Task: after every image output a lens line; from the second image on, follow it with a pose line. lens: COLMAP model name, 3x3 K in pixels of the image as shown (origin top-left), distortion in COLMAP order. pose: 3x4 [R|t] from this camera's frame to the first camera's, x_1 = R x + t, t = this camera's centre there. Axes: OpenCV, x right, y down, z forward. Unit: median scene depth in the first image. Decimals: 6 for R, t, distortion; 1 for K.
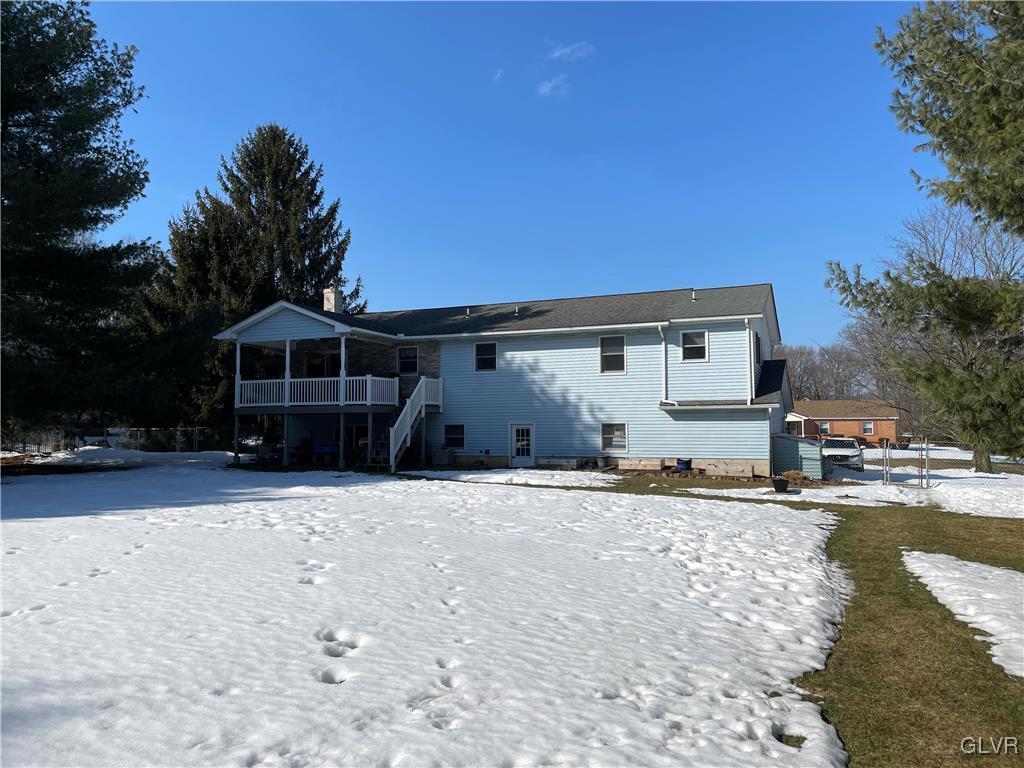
lens RADIAL K [[773.0, 0, 509.1], [0, 773.0, 373.6], [0, 0, 1]] dist [0.089856, -0.139700]
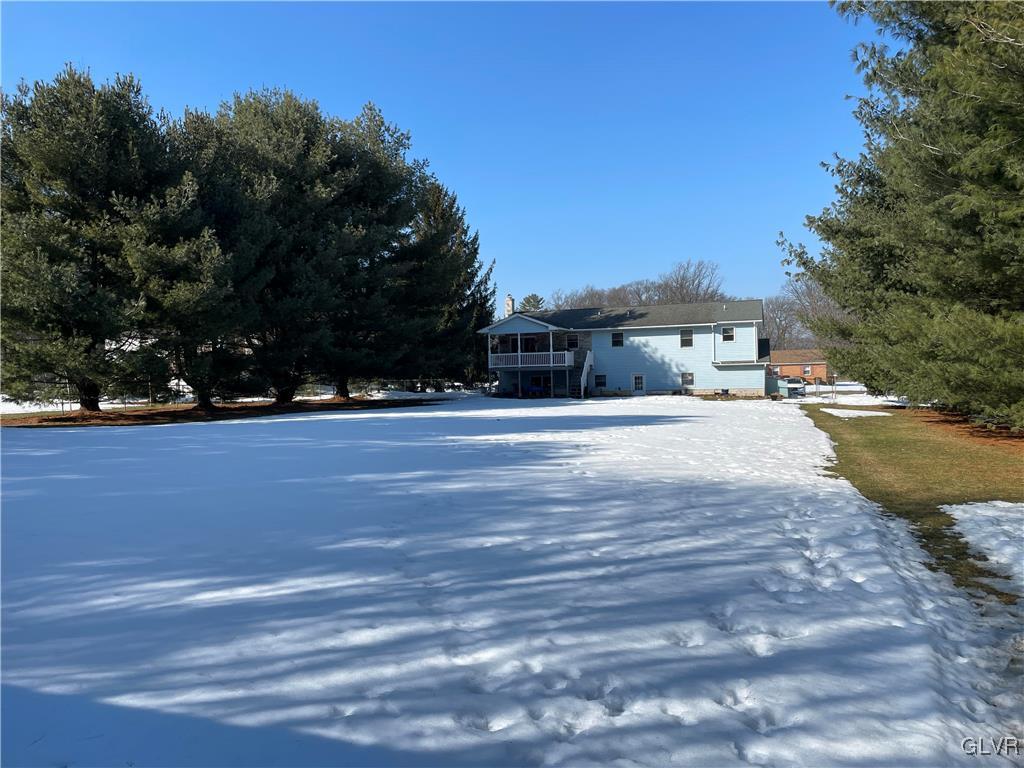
lens RADIAL K [[773.0, 0, 509.1], [0, 773.0, 373.6], [0, 0, 1]] dist [0.089856, -0.139700]
pose [[0.997634, -0.018340, 0.066262, -0.466528], [0.013808, 0.997575, 0.068217, -0.078287], [-0.067352, -0.067140, 0.995468, -0.992865]]
